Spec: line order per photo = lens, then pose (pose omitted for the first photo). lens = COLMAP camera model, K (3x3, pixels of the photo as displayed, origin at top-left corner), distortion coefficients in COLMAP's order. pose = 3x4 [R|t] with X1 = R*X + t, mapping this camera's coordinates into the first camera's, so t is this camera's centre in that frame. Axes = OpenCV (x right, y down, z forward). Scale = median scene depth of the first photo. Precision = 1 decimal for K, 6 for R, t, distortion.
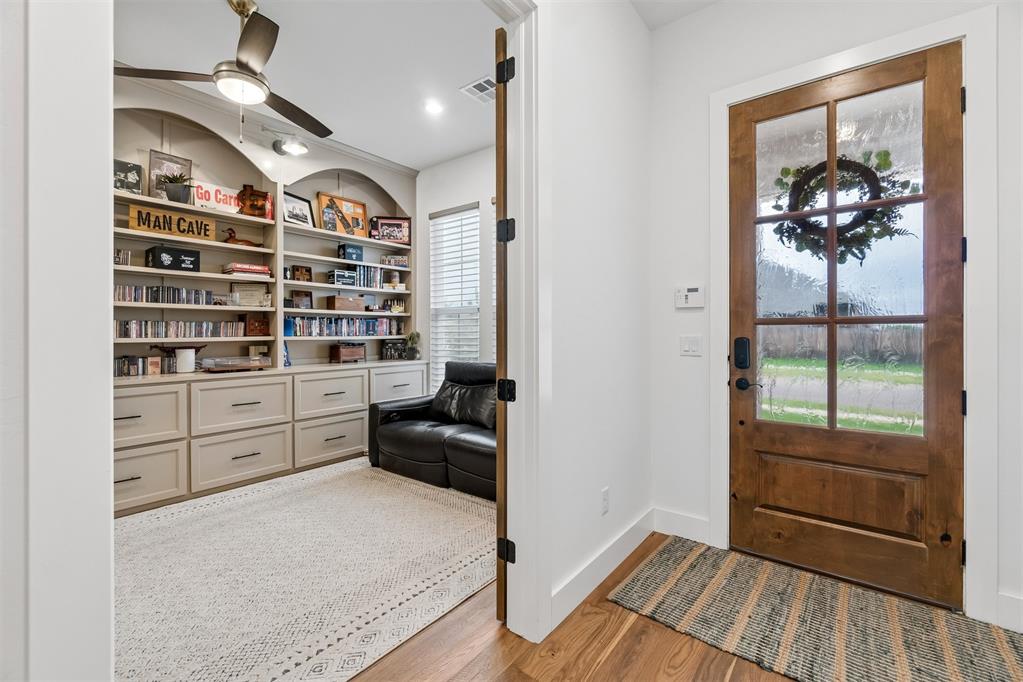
lens RADIAL K [[441.6, 0, 512.7], [0, 441.6, 334.2], [0, 0, 1]] dist [-0.001955, 0.000222]
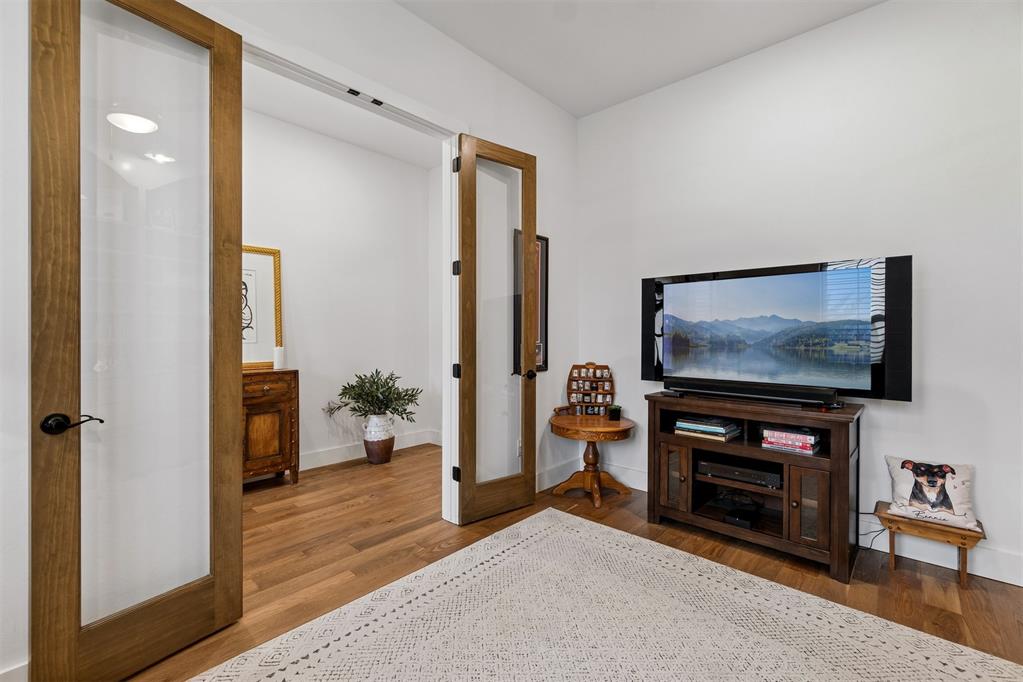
lens RADIAL K [[441.6, 0, 512.7], [0, 441.6, 334.2], [0, 0, 1]] dist [-0.001955, 0.000222]
pose [[-0.997341, 0.002367, 0.072836, -0.318509], [0.002610, 0.999991, 0.003252, -0.002692], [-0.072828, 0.003433, -0.997339, 0.855805]]
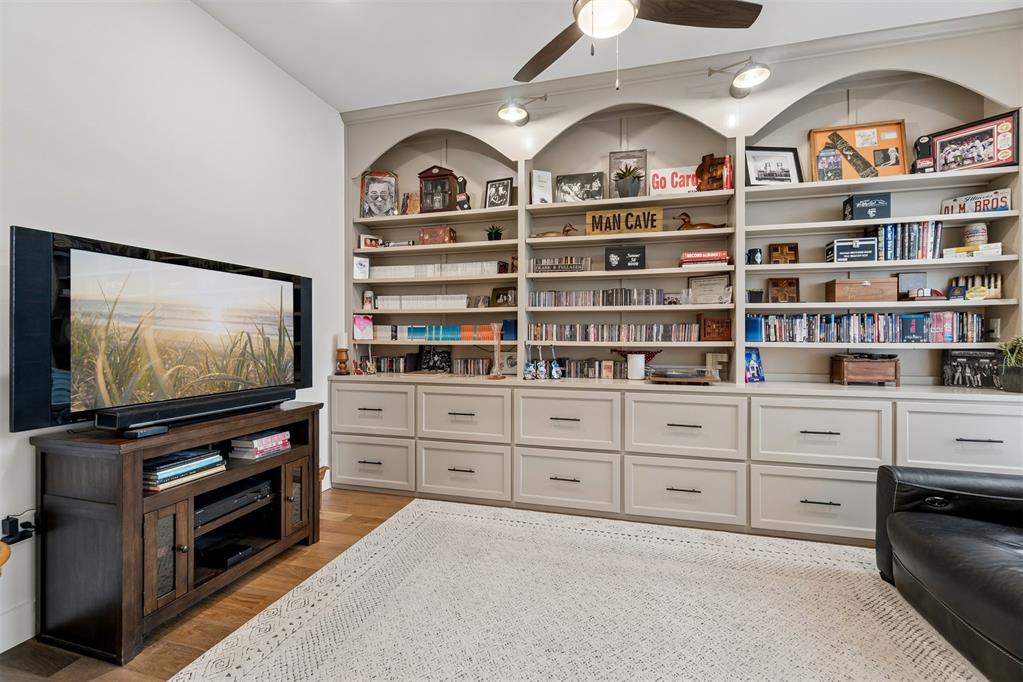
lens RADIAL K [[441.6, 0, 512.7], [0, 441.6, 334.2], [0, 0, 1]] dist [-0.001955, 0.000222]
pose [[0.383391, 0.002825, -0.923582, 0.014528], [-0.005127, 0.999986, 0.000930, -0.006170], [0.923572, 0.004378, 0.383400, 0.334849]]
